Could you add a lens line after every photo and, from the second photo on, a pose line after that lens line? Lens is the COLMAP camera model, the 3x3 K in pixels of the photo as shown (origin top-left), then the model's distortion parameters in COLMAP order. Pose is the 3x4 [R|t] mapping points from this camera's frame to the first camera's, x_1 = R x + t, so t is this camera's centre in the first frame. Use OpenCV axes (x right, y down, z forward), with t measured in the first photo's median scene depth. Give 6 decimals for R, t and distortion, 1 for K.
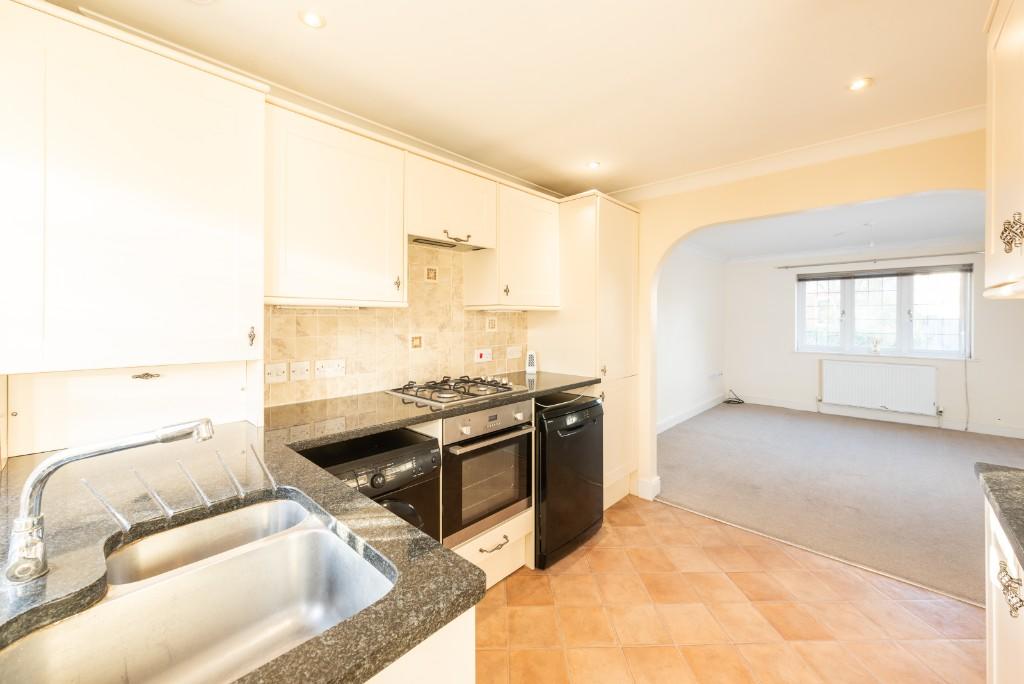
lens RADIAL K [[404.5, 0, 508.5], [0, 404.5, 325.3], [0, 0, 1]] dist [0.000788, 0.000015]
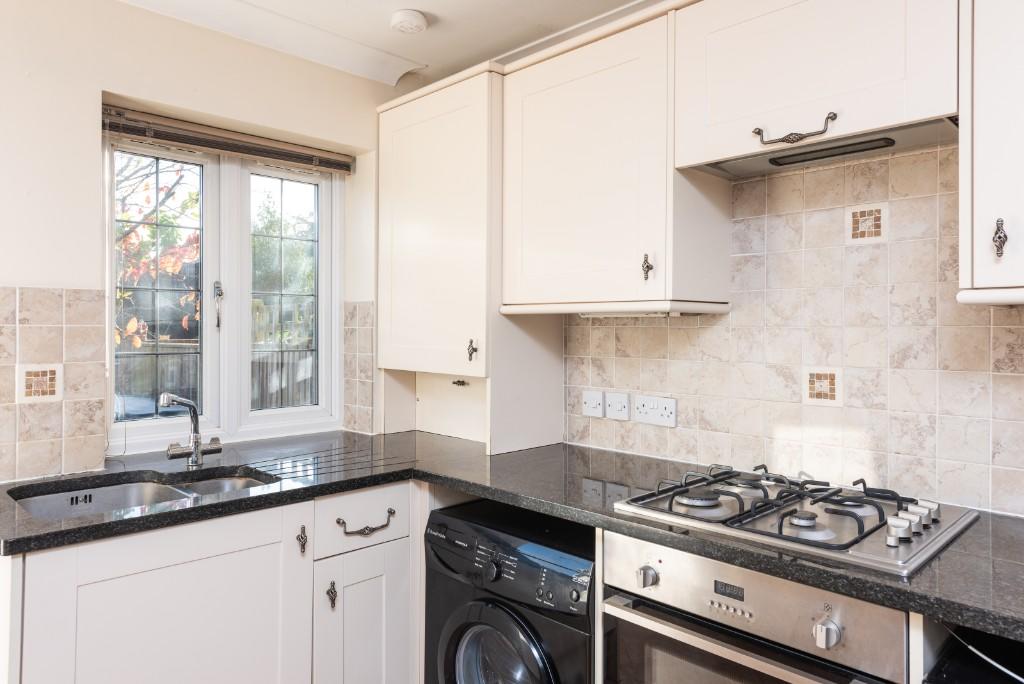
lens RADIAL K [[678.3, 0, 513.2], [0, 678.3, 330.8], [0, 0, 1]] dist [0.016479, -0.008747]
pose [[-0.044550, 0.001935, -0.999005, 0.672492], [-0.020245, 0.999791, 0.002840, -0.017403], [0.998802, 0.020352, -0.044501, 0.887728]]
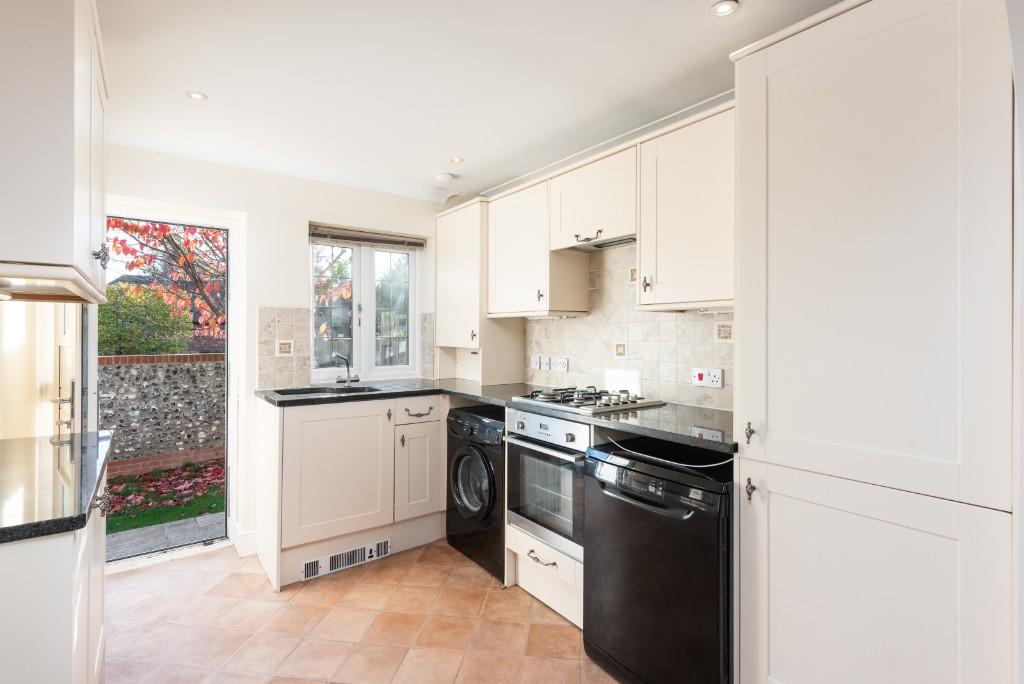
lens RADIAL K [[501.4, 0, 513.3], [0, 501.4, 338.6], [0, 0, 1]] dist [0.000566, -0.000019]
pose [[-0.191935, 0.007287, -0.981381, 1.237313], [-0.019215, 0.999753, 0.011181, 0.009017], [0.981219, 0.021003, -0.191748, 1.247519]]
